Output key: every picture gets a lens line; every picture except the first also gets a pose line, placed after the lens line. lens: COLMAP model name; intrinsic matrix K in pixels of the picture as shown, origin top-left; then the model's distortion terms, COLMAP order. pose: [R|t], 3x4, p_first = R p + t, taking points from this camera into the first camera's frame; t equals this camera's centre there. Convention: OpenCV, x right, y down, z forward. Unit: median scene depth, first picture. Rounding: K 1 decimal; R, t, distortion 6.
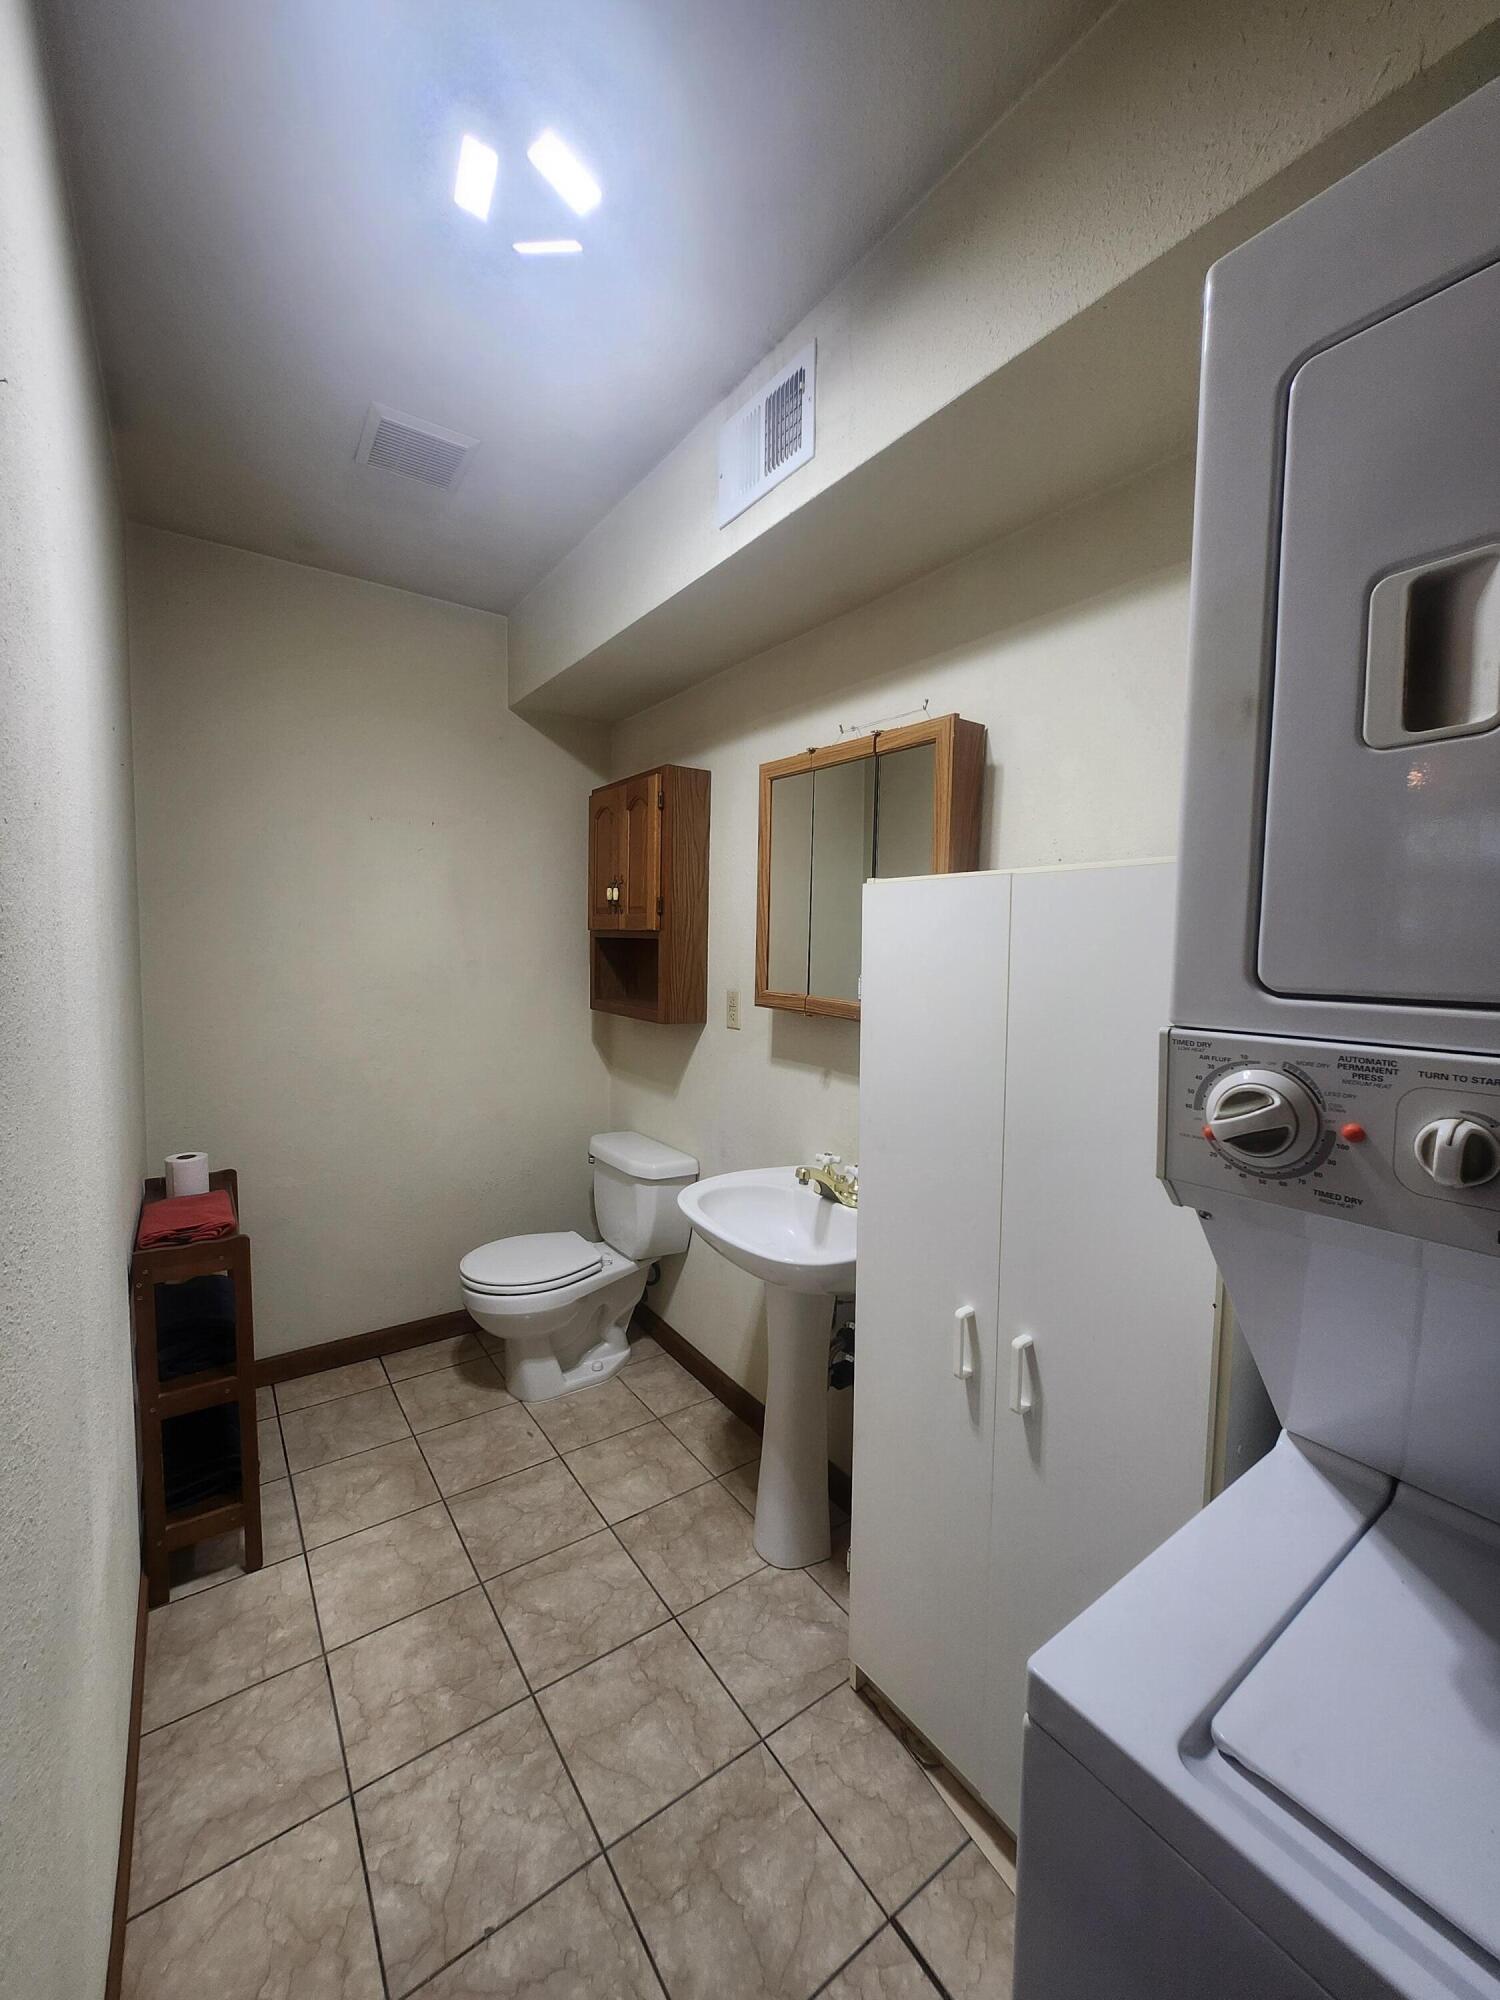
lens RADIAL K [[784.5, 0, 738.1], [0, 784.5, 997.3], [0, 0, 1]] dist [-0.002087, 0.000595]
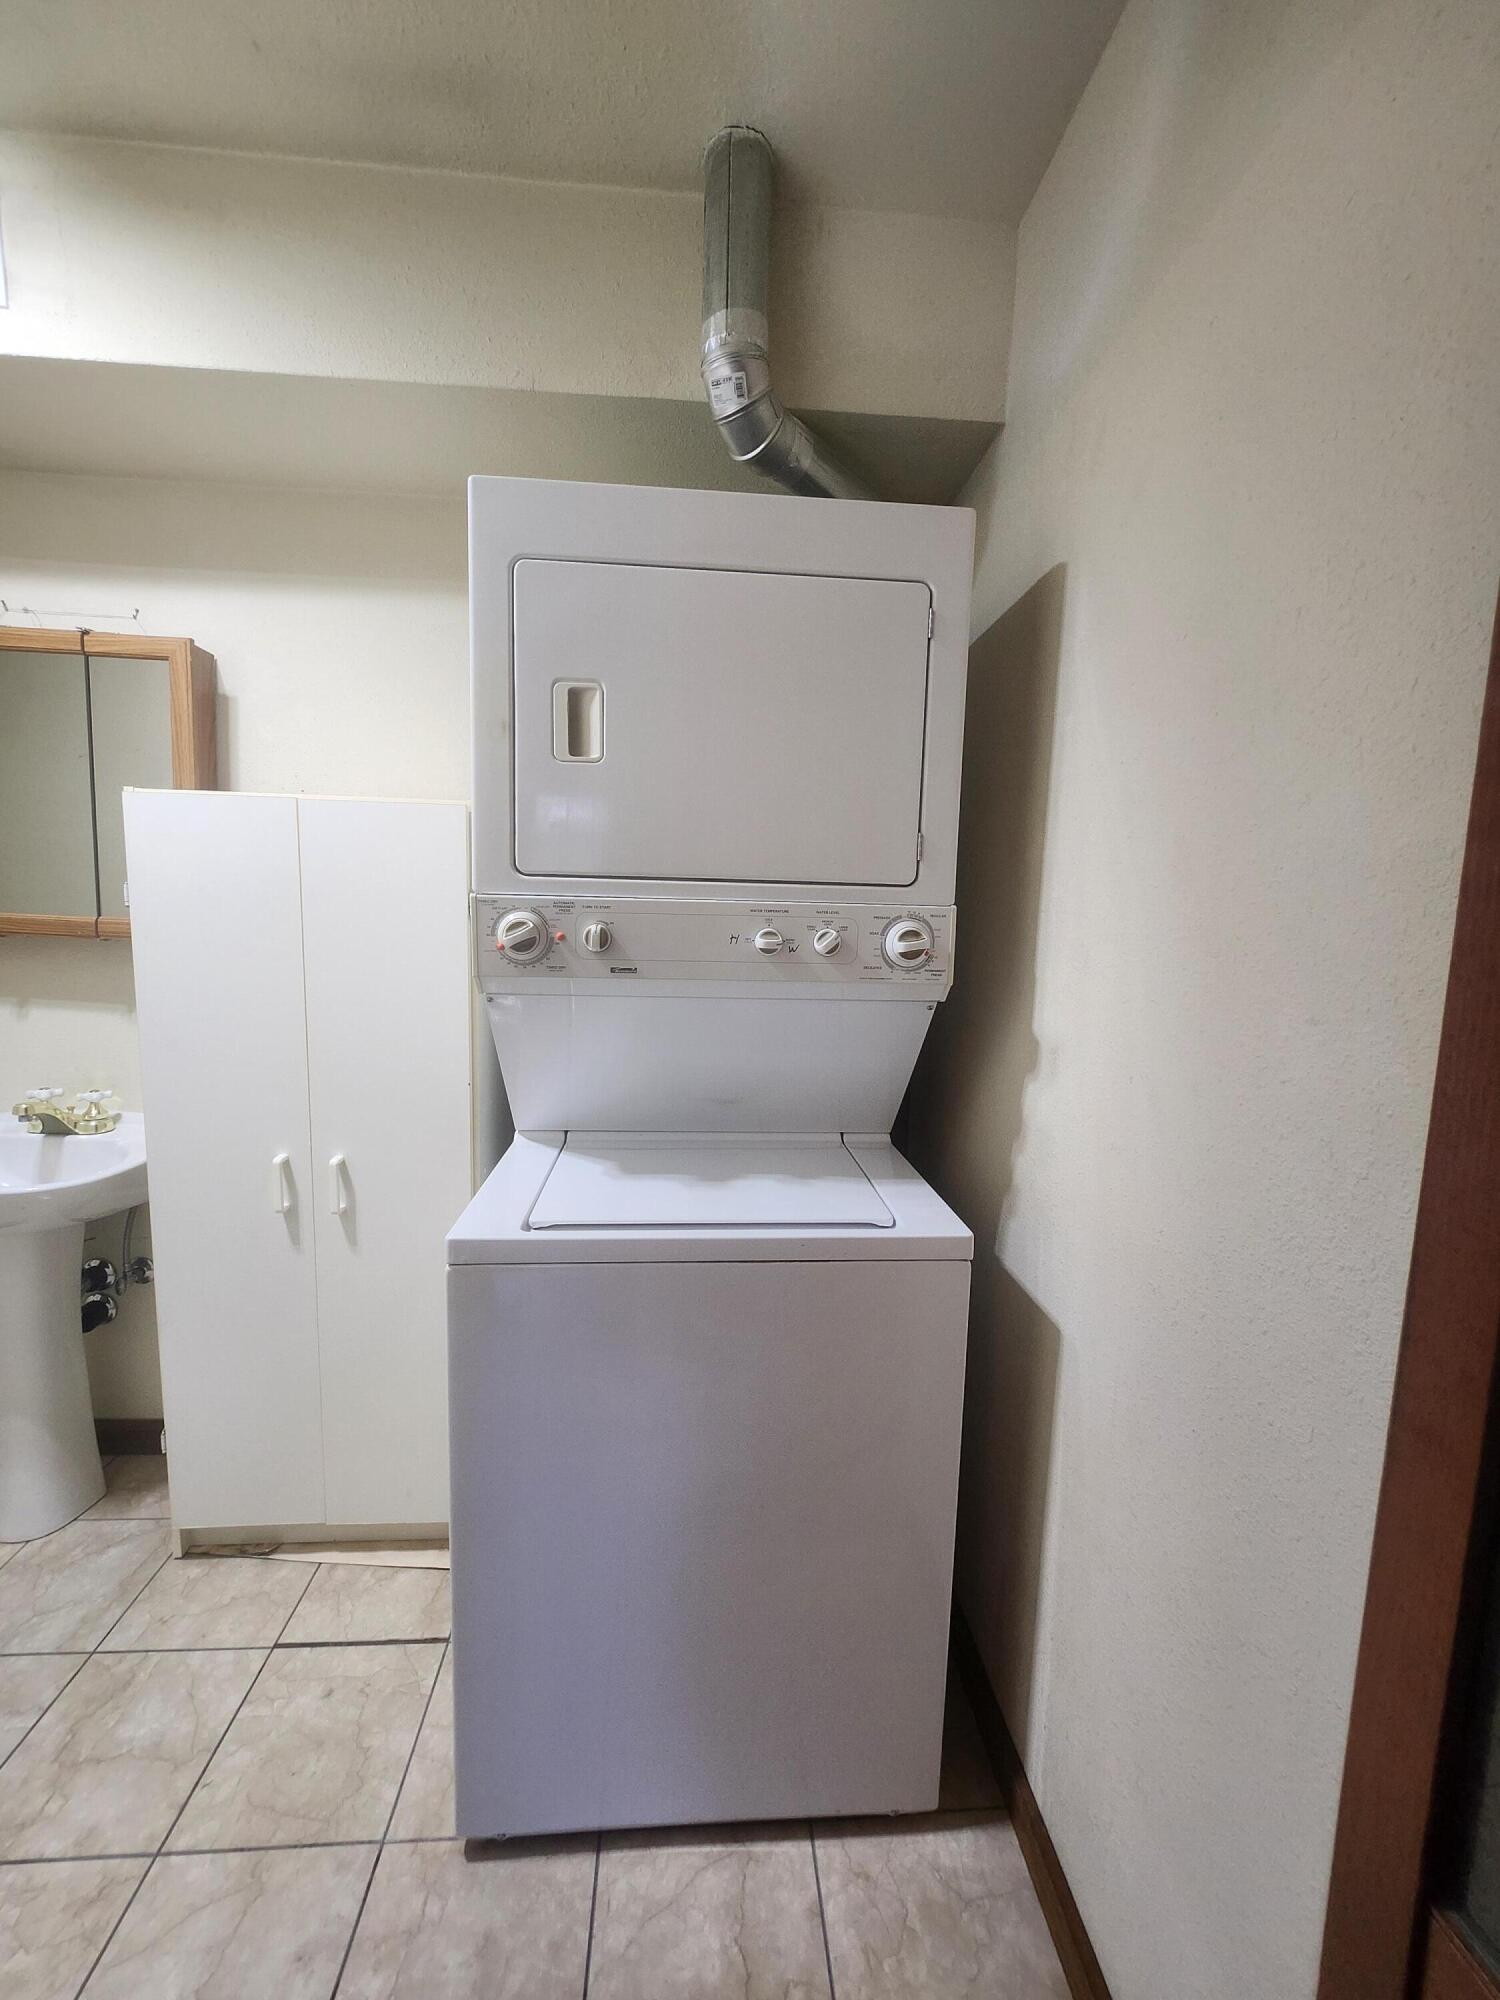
lens RADIAL K [[784.5, 0, 738.1], [0, 784.5, 997.3], [0, 0, 1]] dist [-0.002087, 0.000595]
pose [[0.518717, -0.099799, 0.849101, -0.537461], [0.039622, 0.994903, 0.092730, 0.100557], [-0.854027, -0.014458, 0.520028, -0.366515]]
